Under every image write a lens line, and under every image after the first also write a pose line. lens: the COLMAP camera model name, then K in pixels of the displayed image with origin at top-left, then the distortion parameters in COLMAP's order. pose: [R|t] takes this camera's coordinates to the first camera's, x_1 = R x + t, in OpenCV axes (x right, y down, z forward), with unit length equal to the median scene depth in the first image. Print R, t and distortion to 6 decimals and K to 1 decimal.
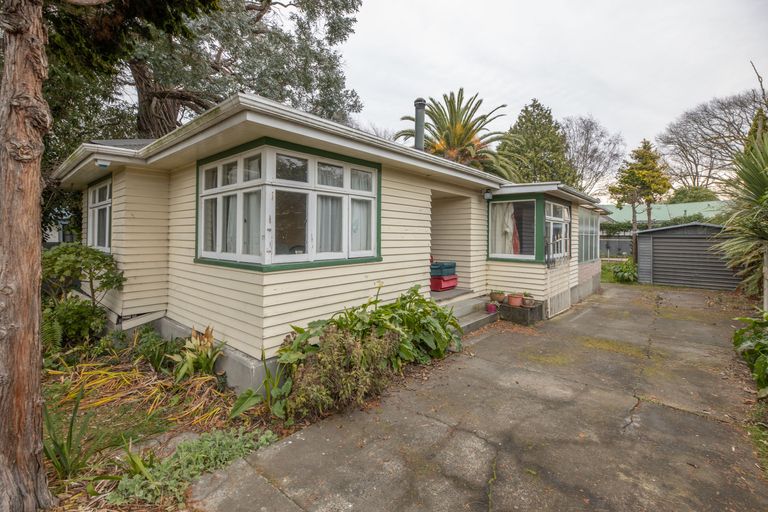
lens RADIAL K [[336.3, 0, 383.5], [0, 336.3, 235.5], [0, 0, 1]] dist [0.001317, -0.000372]
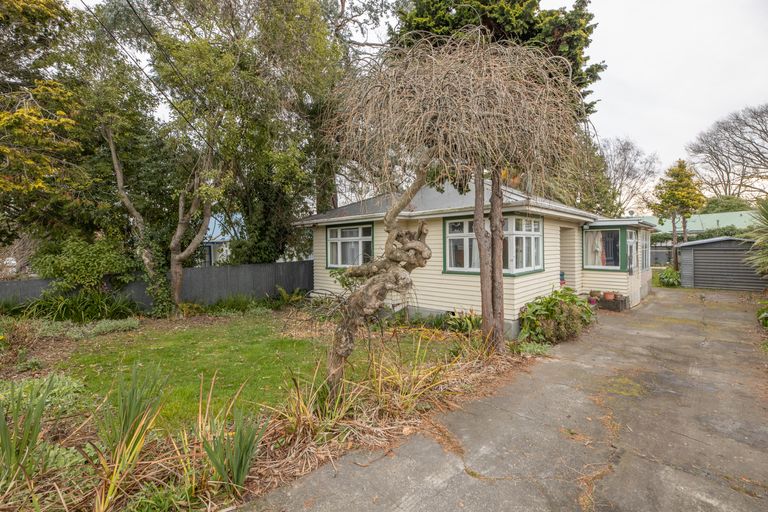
lens RADIAL K [[336.3, 0, 382.1], [0, 336.3, 251.4], [0, 0, 1]] dist [0.001317, -0.000372]
pose [[0.998633, -0.017142, -0.049376, -0.151645], [0.017779, 0.999764, 0.012471, -0.012850], [0.049151, -0.013332, 0.998702, -0.156247]]
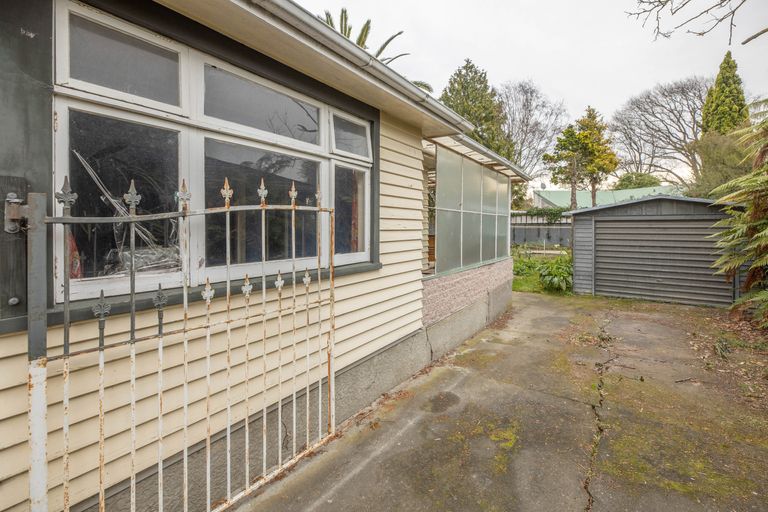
lens RADIAL K [[336.3, 0, 387.3], [0, 336.3, 233.9], [0, 0, 1]] dist [0.001317, -0.000372]
pose [[0.993620, -0.007550, 0.112528, 0.184667], [0.005181, 0.999759, 0.021336, 0.008041], [-0.112662, -0.020617, 0.993419, 0.225135]]
